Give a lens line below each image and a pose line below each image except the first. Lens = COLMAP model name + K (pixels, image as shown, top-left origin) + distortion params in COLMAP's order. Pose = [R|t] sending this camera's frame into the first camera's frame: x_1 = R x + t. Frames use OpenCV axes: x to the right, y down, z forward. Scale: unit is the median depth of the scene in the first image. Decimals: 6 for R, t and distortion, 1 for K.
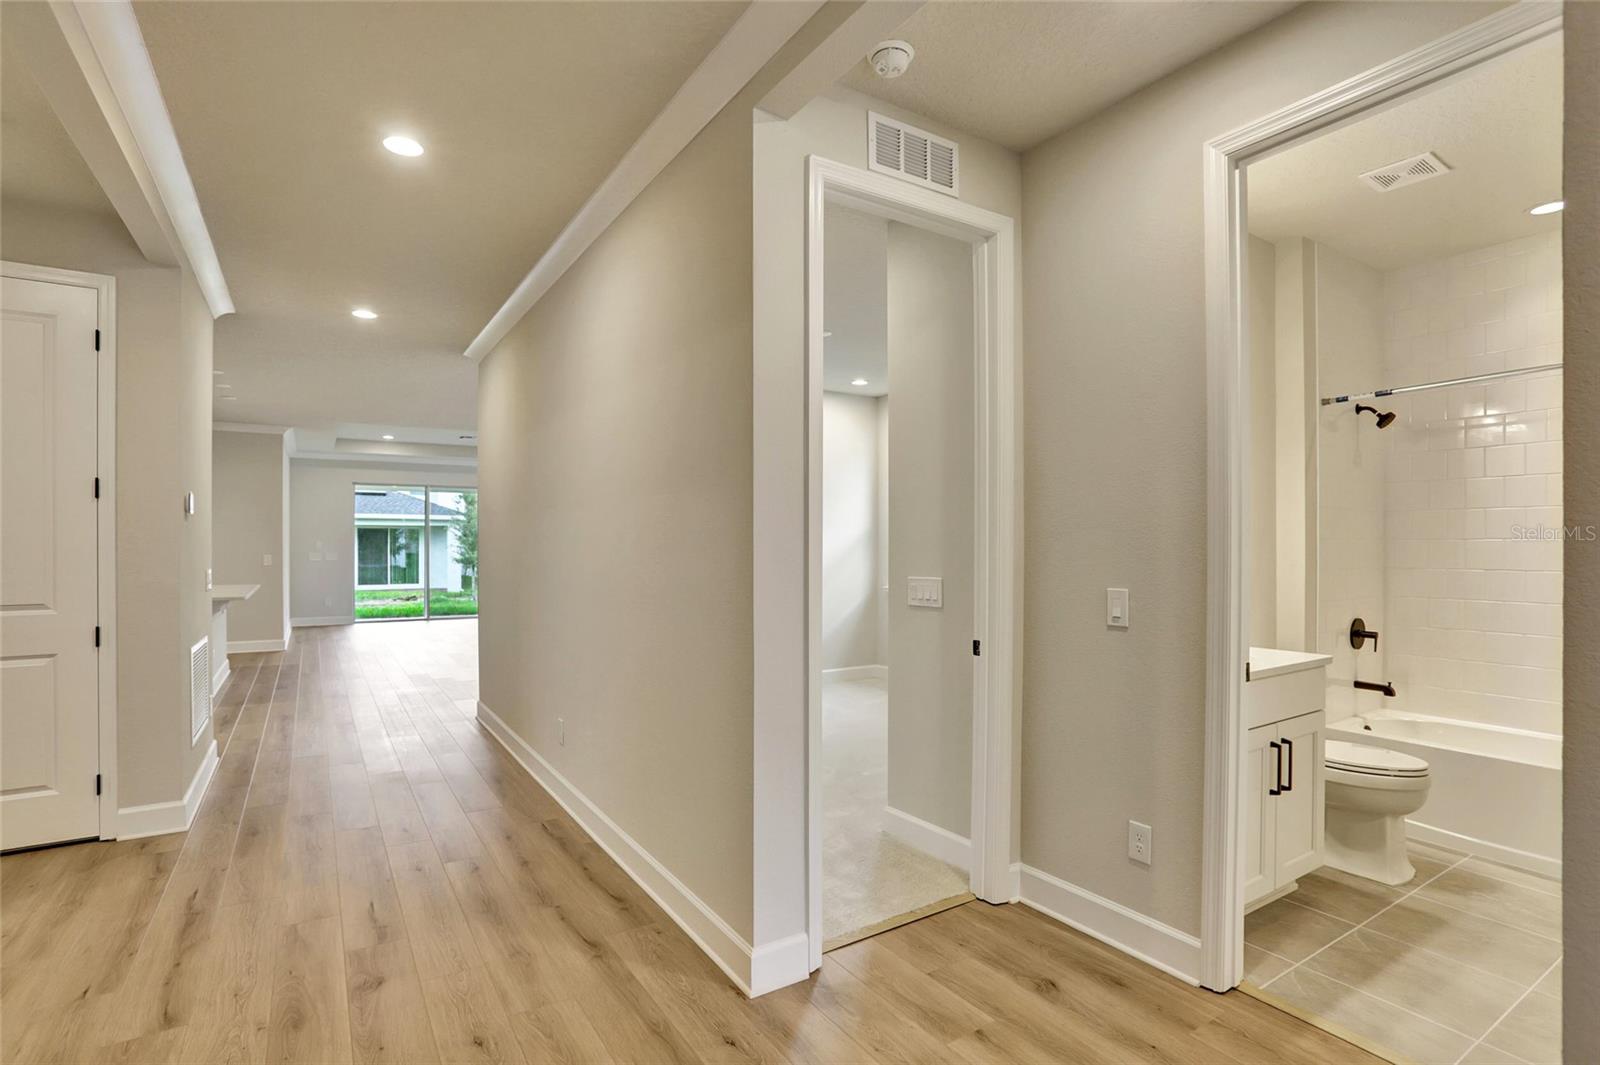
lens RADIAL K [[778.0, 0, 789.2], [0, 778.0, 545.9], [0, 0, 1]] dist [-0.068728, 0.027690]
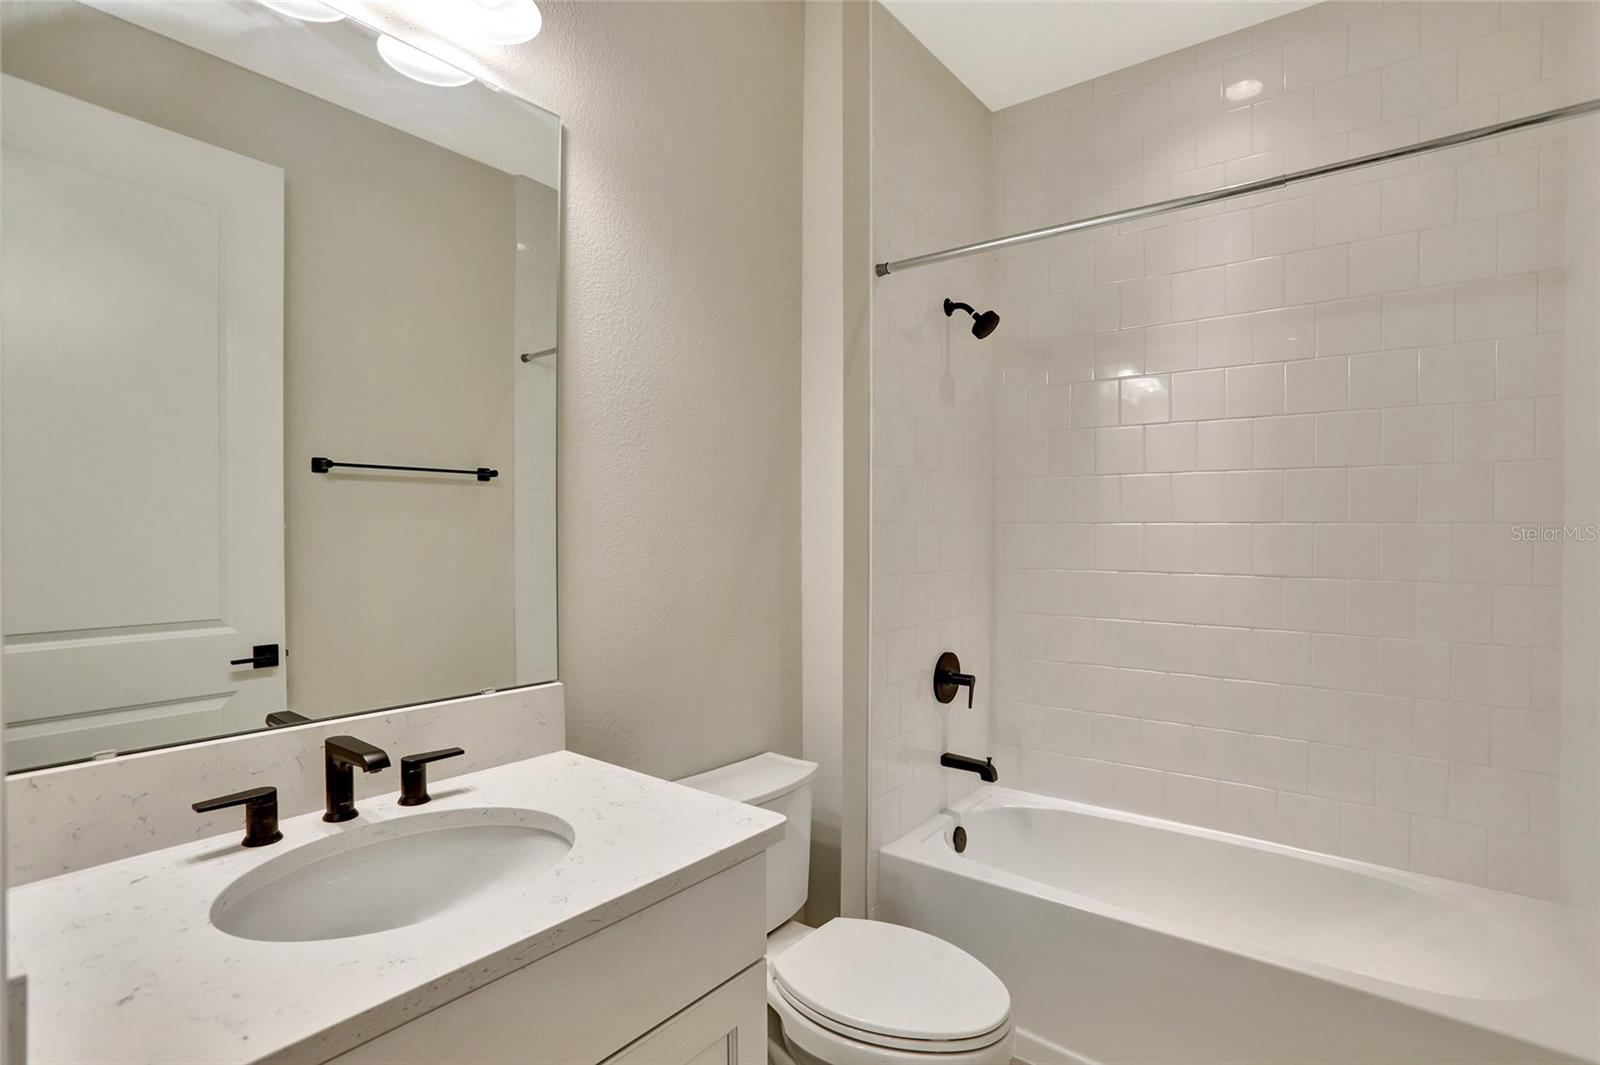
lens RADIAL K [[778.0, 0, 801.0], [0, 778.0, 531.7], [0, 0, 1]] dist [-0.068728, 0.027690]
pose [[0.936229, 0.011611, 0.351199, 0.429632], [-0.010220, 0.999931, -0.005814, 0.003112], [-0.351243, 0.001854, 0.936283, 0.463343]]
